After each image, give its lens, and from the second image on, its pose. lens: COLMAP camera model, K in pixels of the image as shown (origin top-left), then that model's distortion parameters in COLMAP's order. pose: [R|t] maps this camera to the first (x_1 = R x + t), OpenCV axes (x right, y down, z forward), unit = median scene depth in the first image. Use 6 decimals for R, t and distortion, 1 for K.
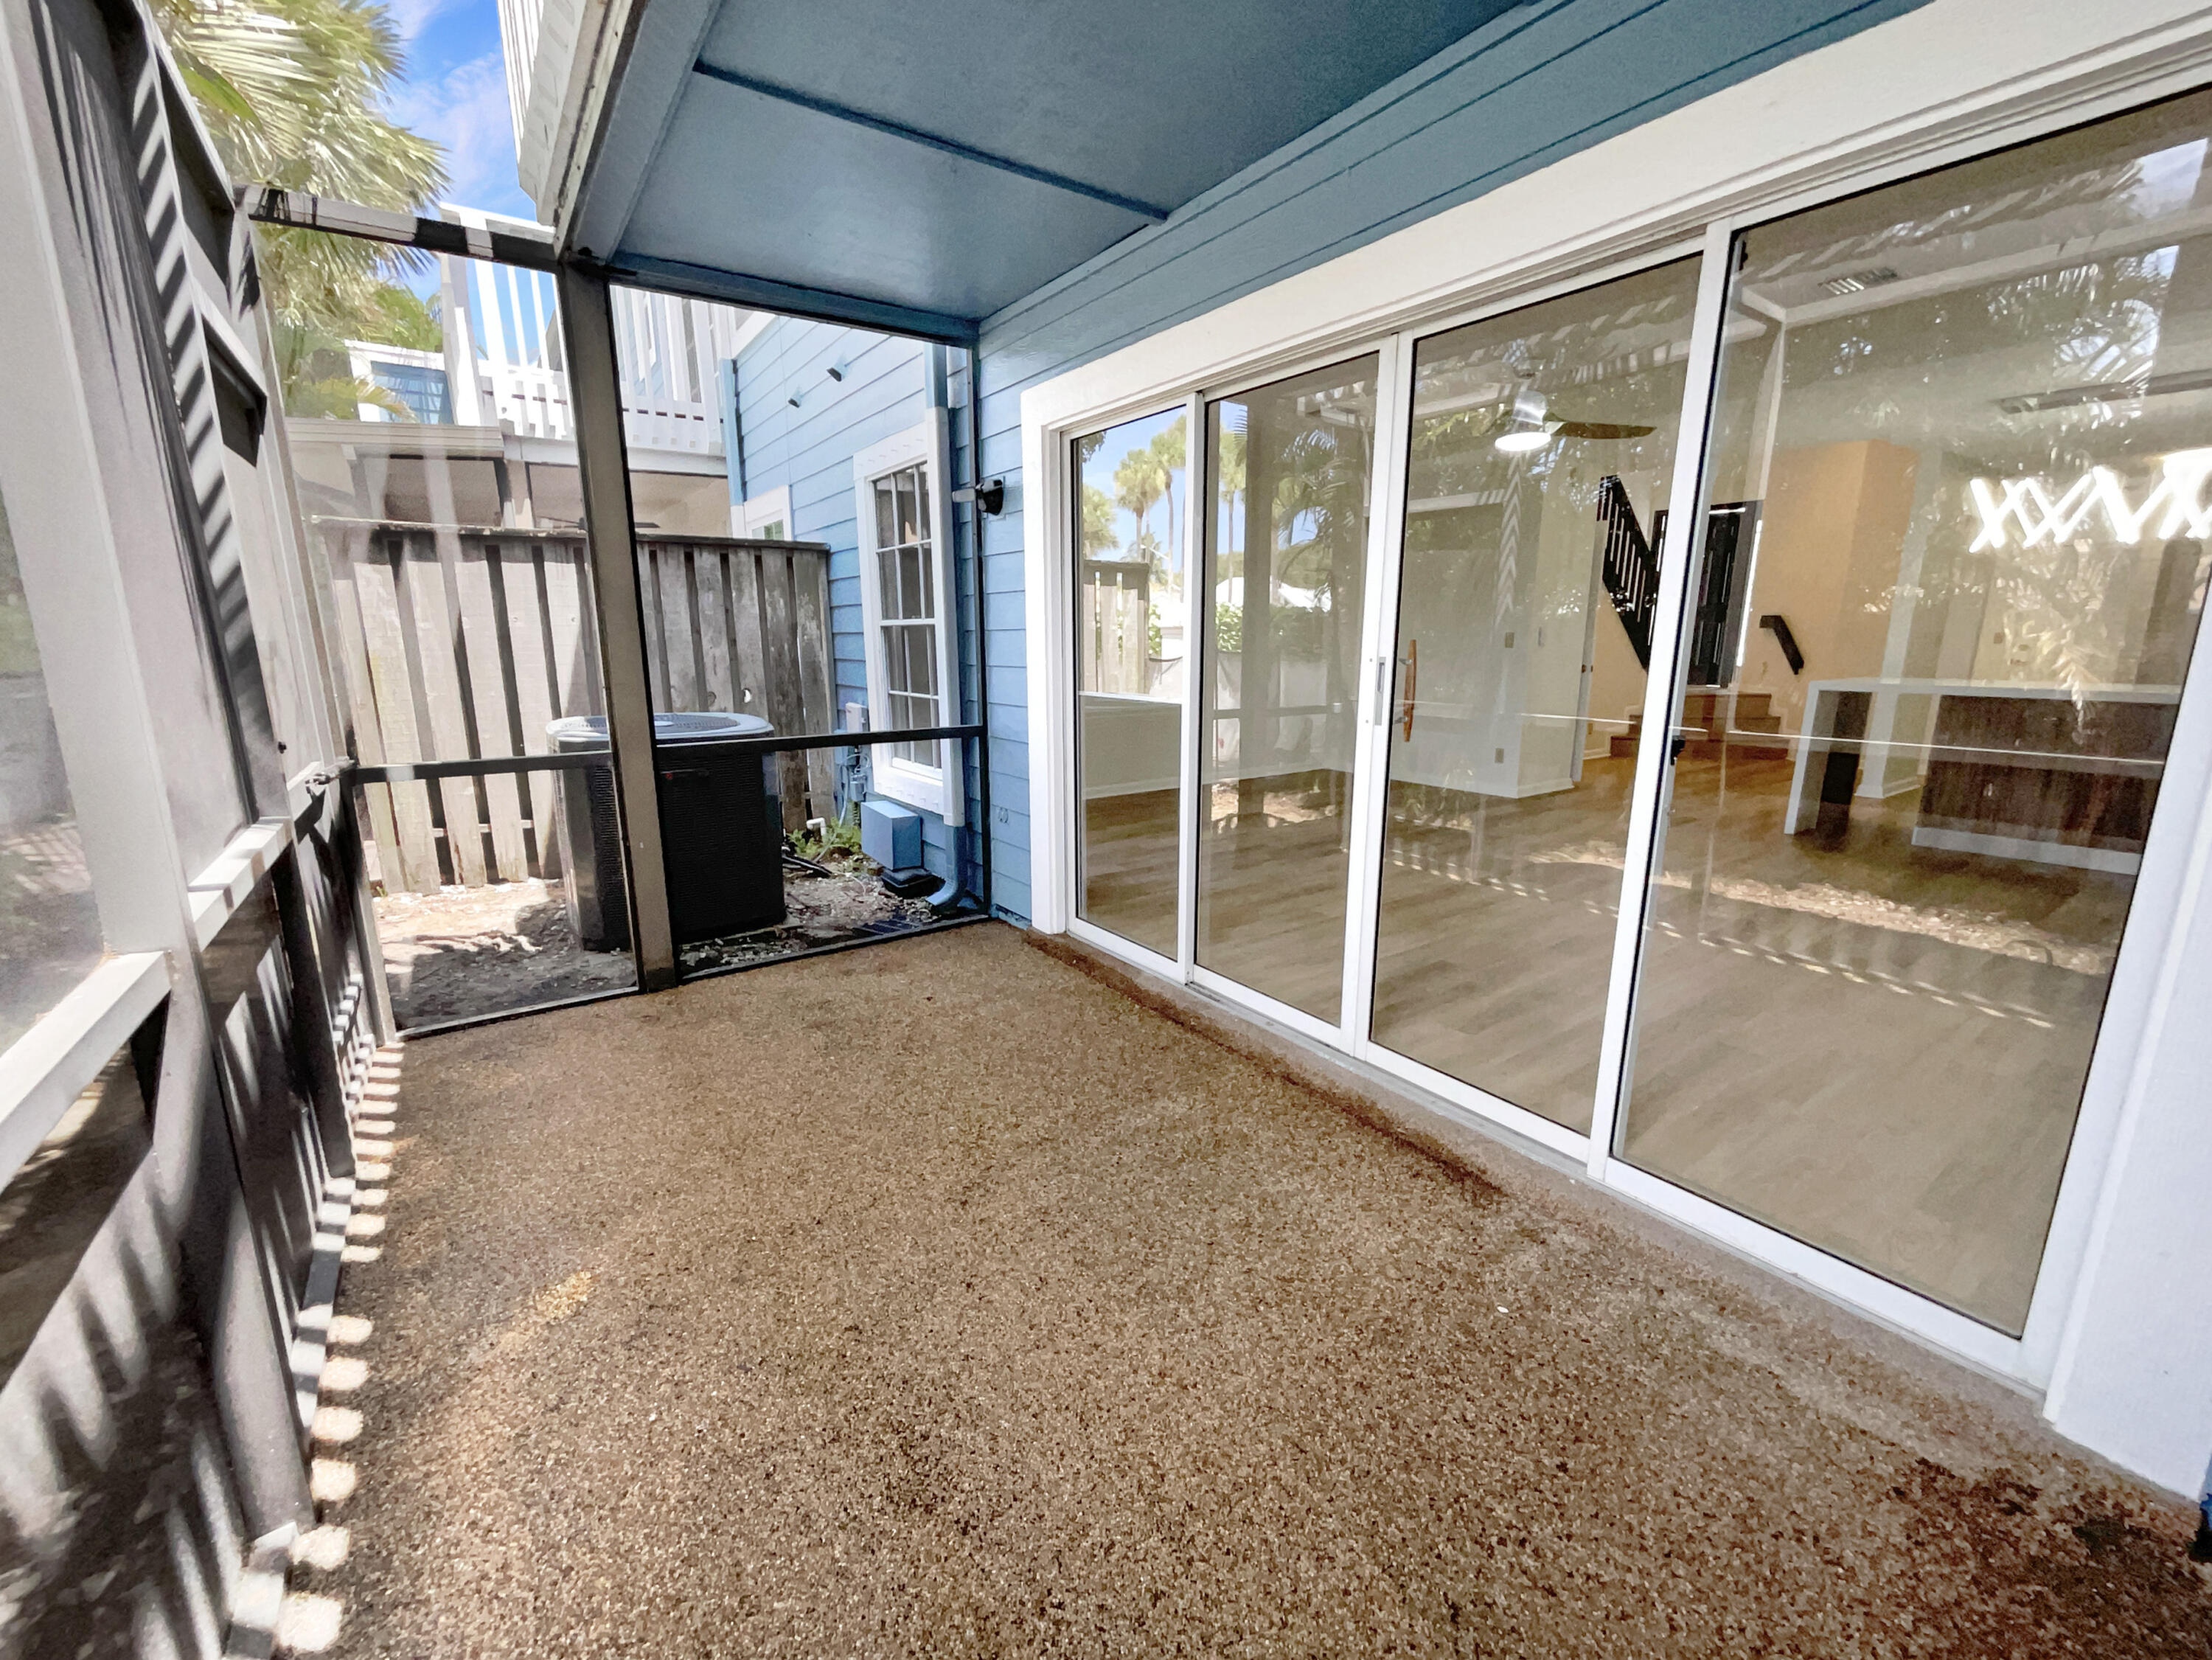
lens RADIAL K [[903.5, 0, 1095.5], [0, 903.5, 827.1], [0, 0, 1]] dist [-0.007627, -0.000180]
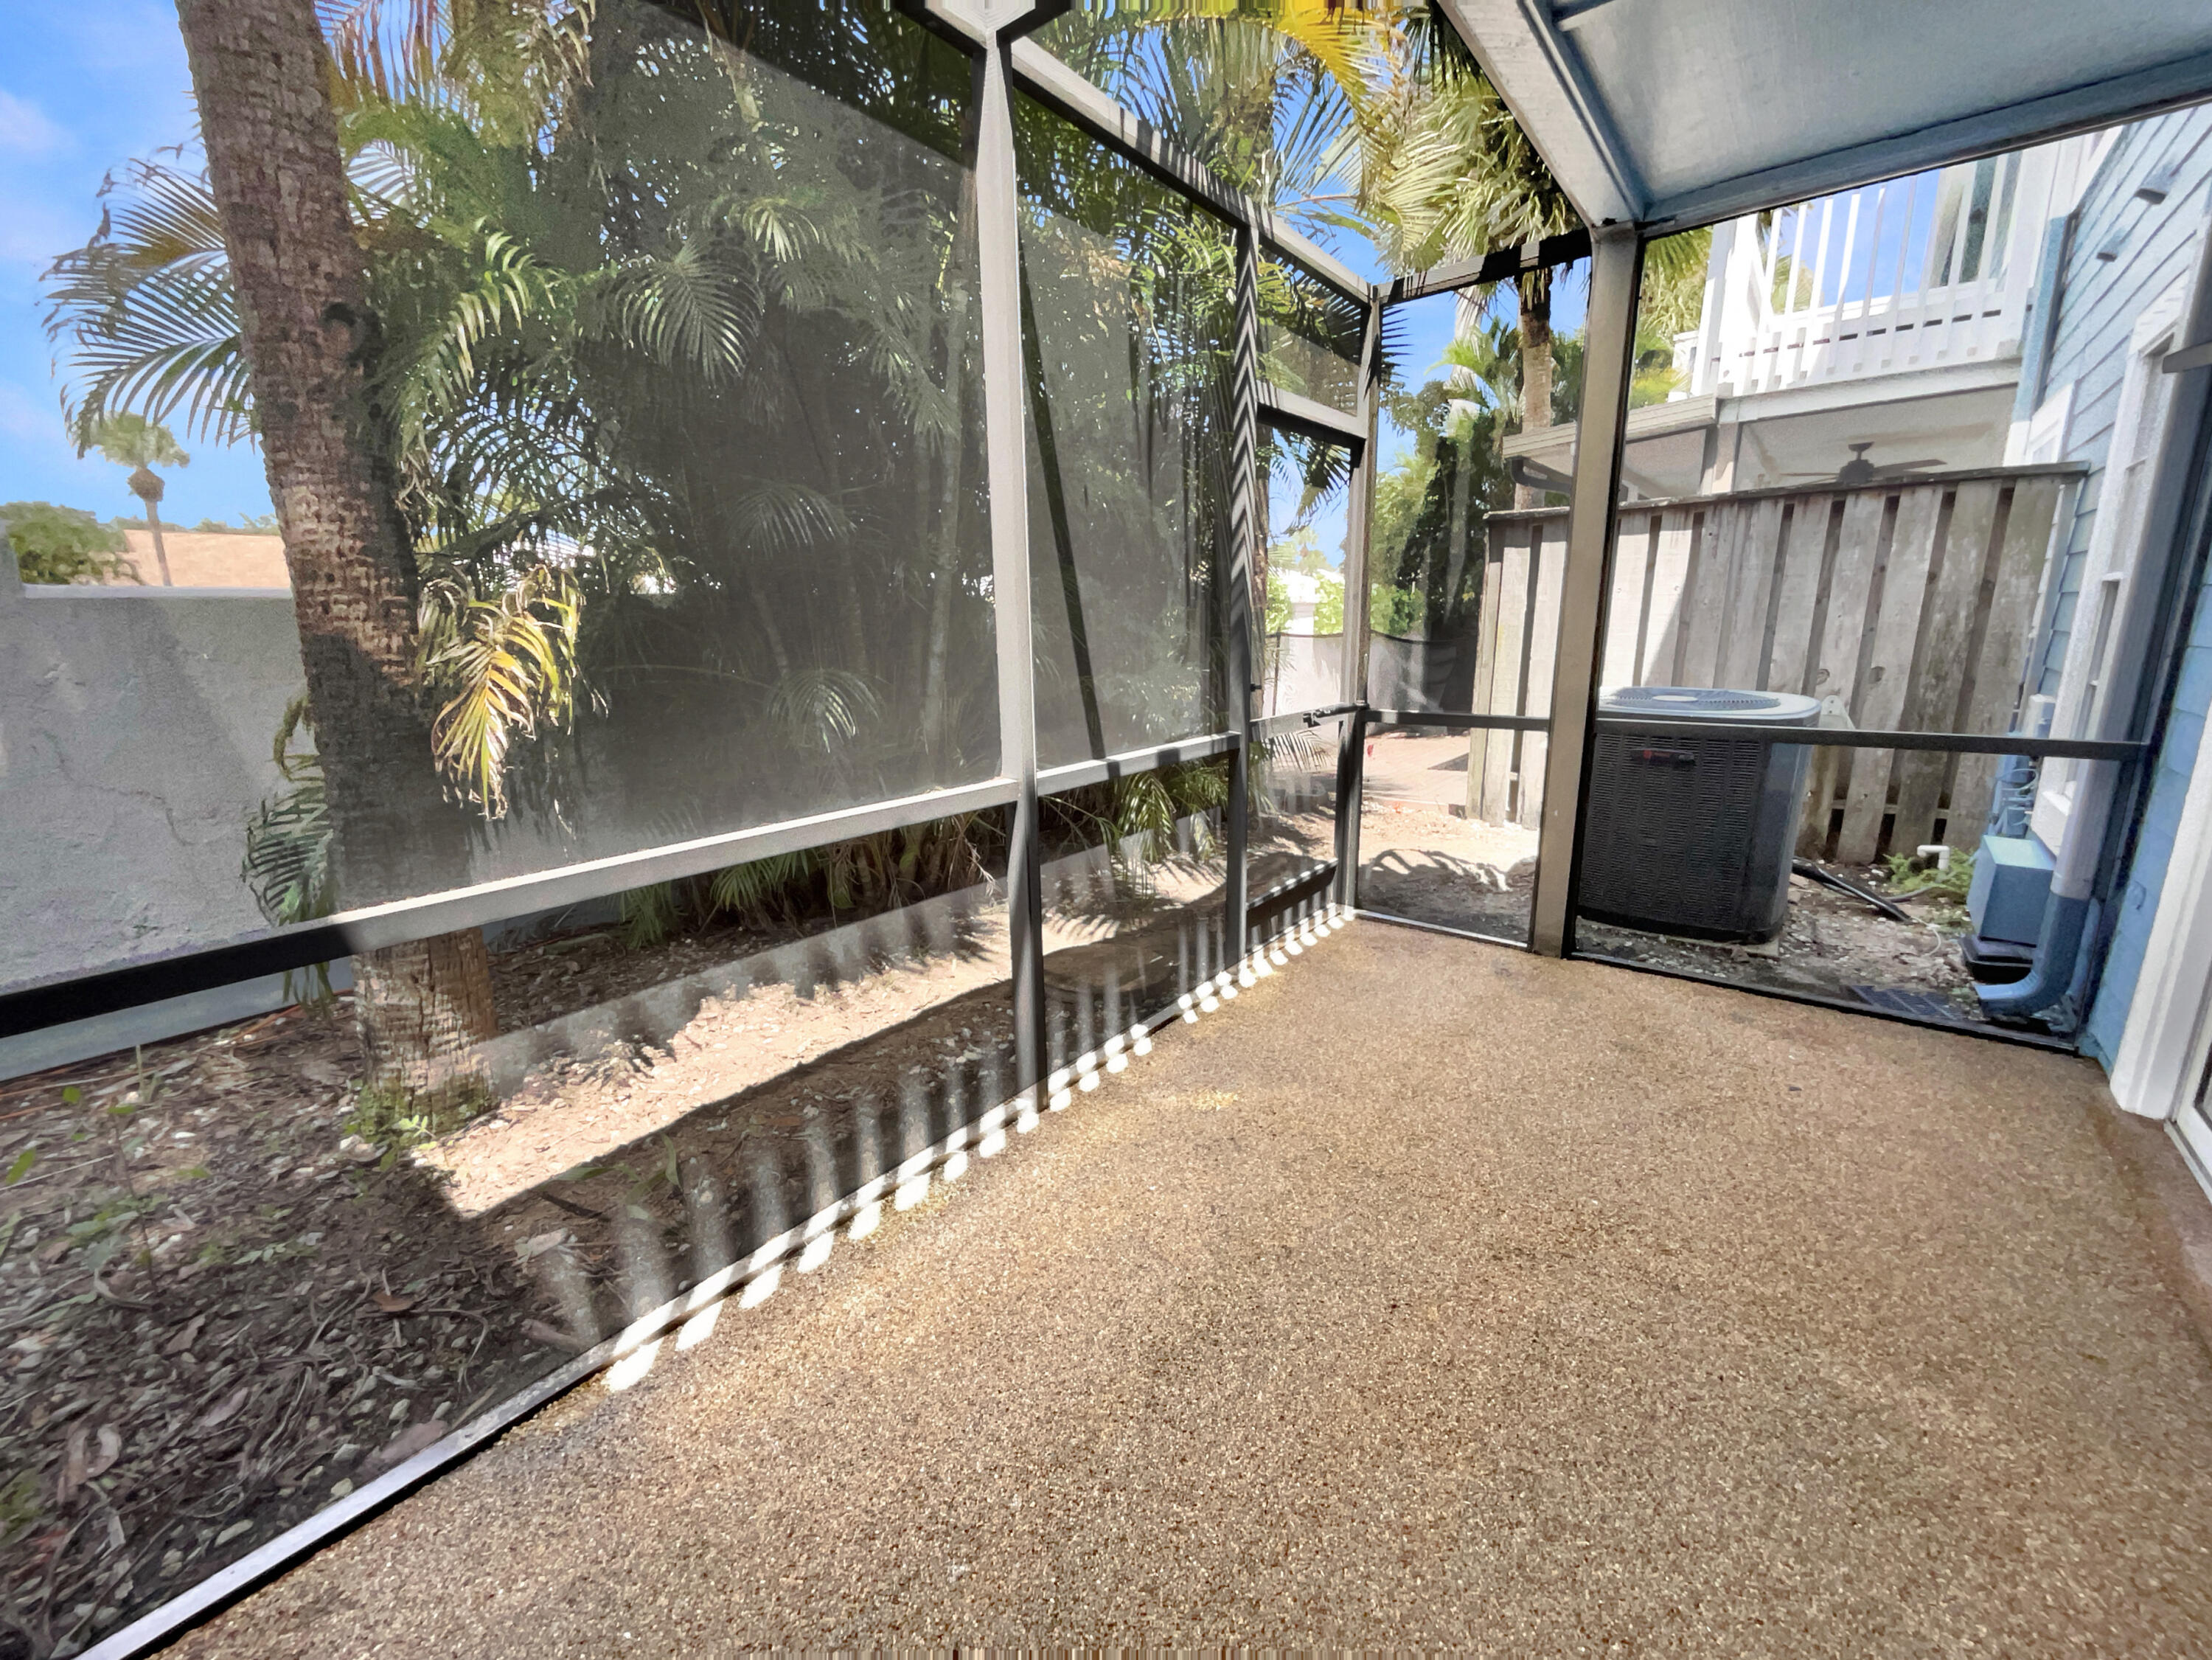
lens RADIAL K [[887.3, 0, 1106.0], [0, 887.3, 830.0], [0, 0, 1]] dist [-0.008359, 0.000071]
pose [[0.277527, 0.217359, -0.935806, 0.257424], [-0.175792, 0.969114, 0.172962, -0.038920], [0.944498, 0.116506, 0.307165, 0.182050]]
